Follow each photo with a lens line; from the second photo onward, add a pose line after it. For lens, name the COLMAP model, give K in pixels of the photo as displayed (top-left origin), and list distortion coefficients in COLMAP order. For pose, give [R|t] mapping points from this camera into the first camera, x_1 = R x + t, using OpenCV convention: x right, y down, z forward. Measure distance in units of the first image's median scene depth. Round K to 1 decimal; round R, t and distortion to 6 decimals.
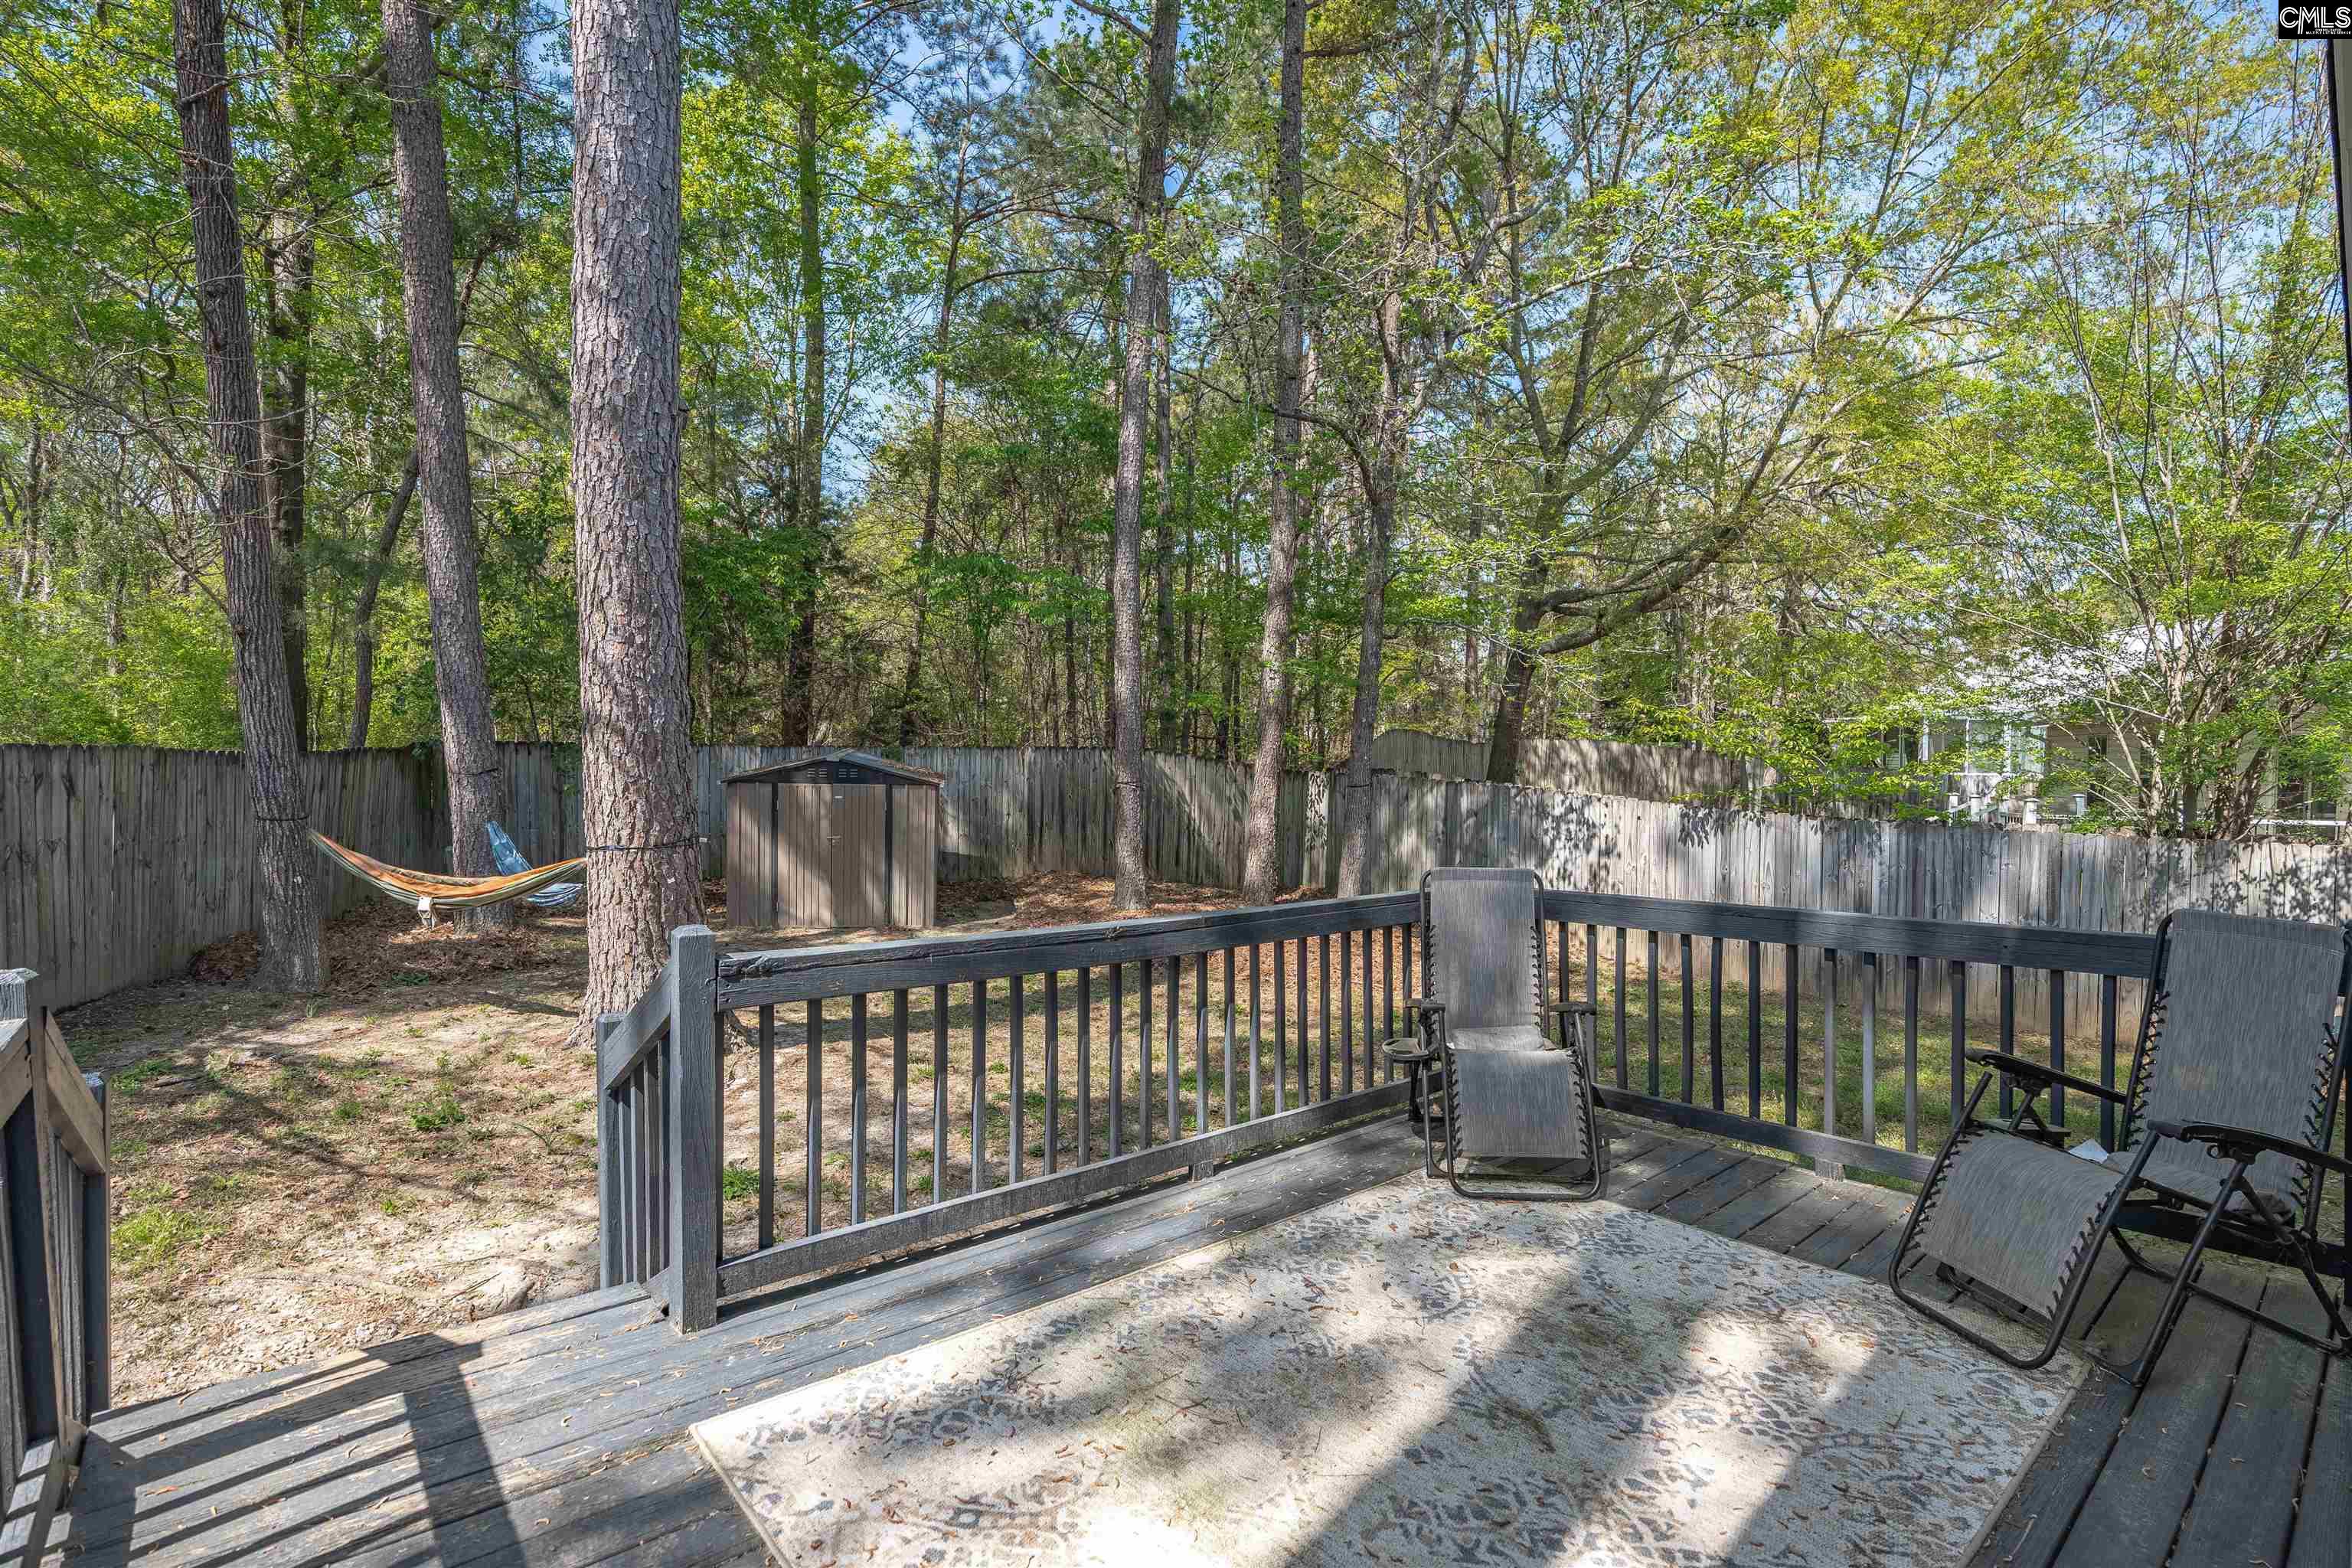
lens RADIAL K [[1135.4, 0, 1189.8], [0, 1135.4, 770.2], [0, 0, 1]] dist [-0.017229, 0.000063]
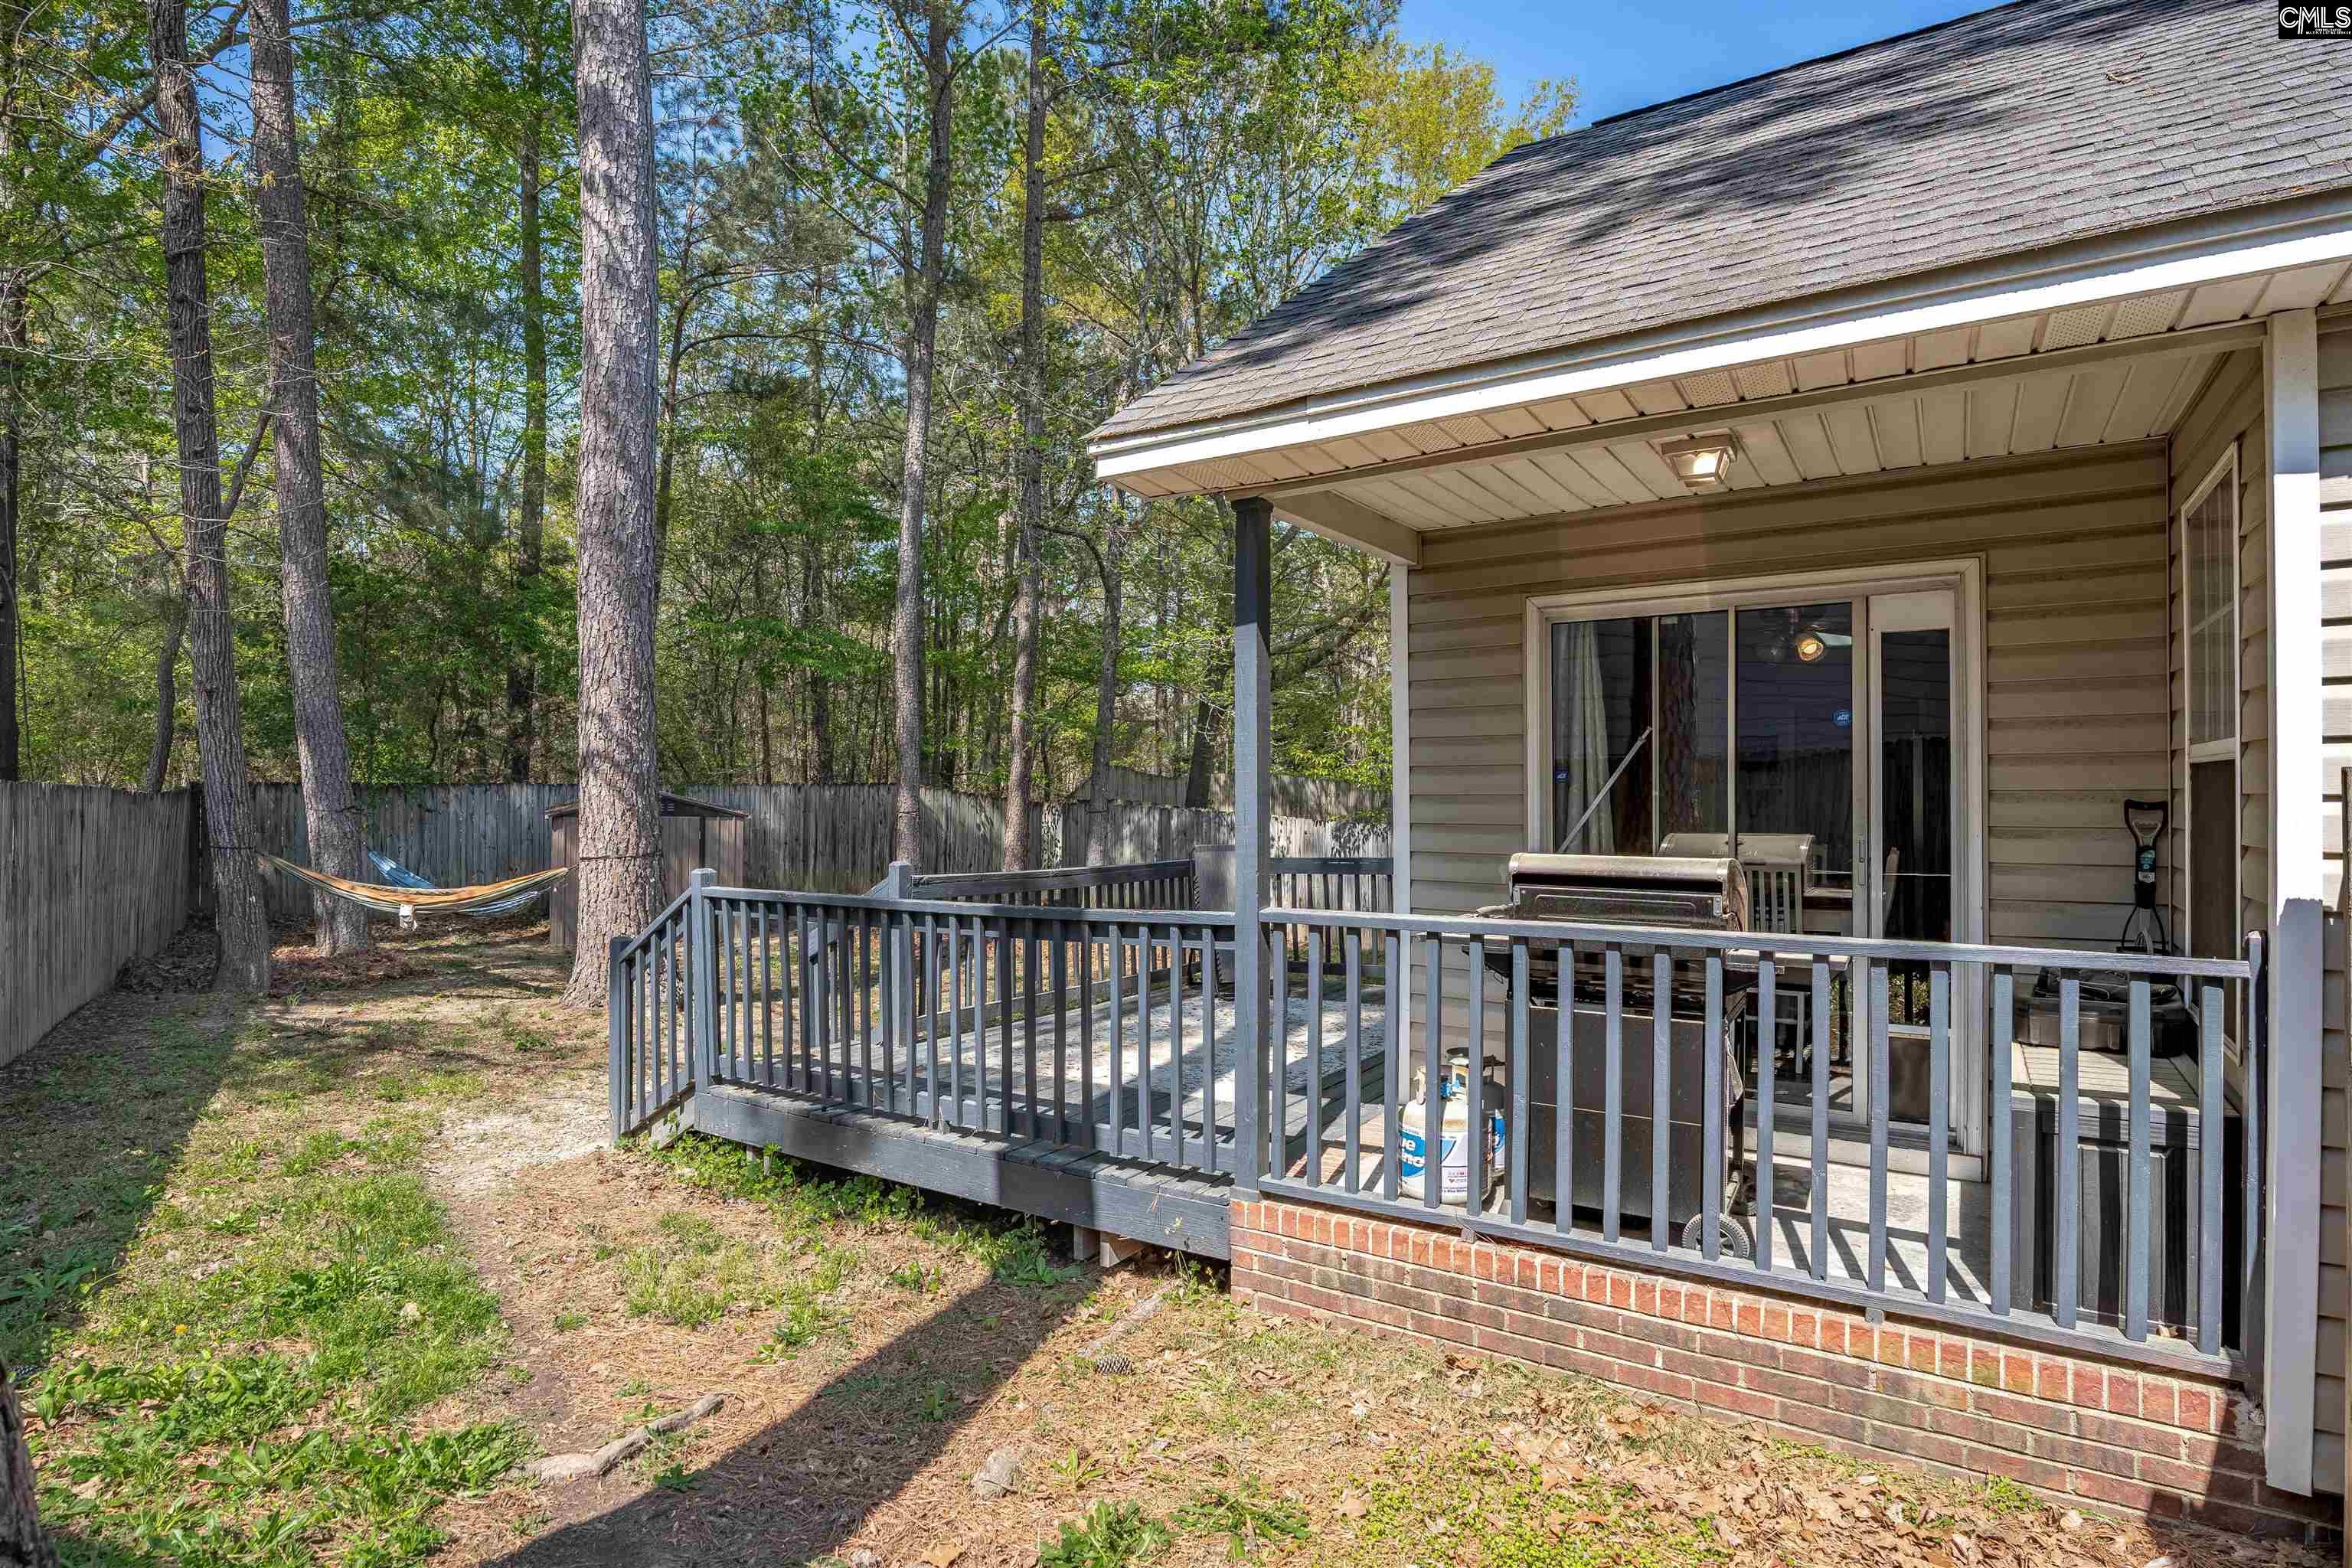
lens RADIAL K [[1135.4, 0, 1189.8], [0, 1135.4, 770.2], [0, 0, 1]] dist [-0.017229, 0.000063]
pose [[0.961641, -0.007437, 0.274210, -0.084381], [0.014905, 0.999572, -0.025160, 0.003205], [-0.273905, 0.028282, 0.961341, -0.211253]]
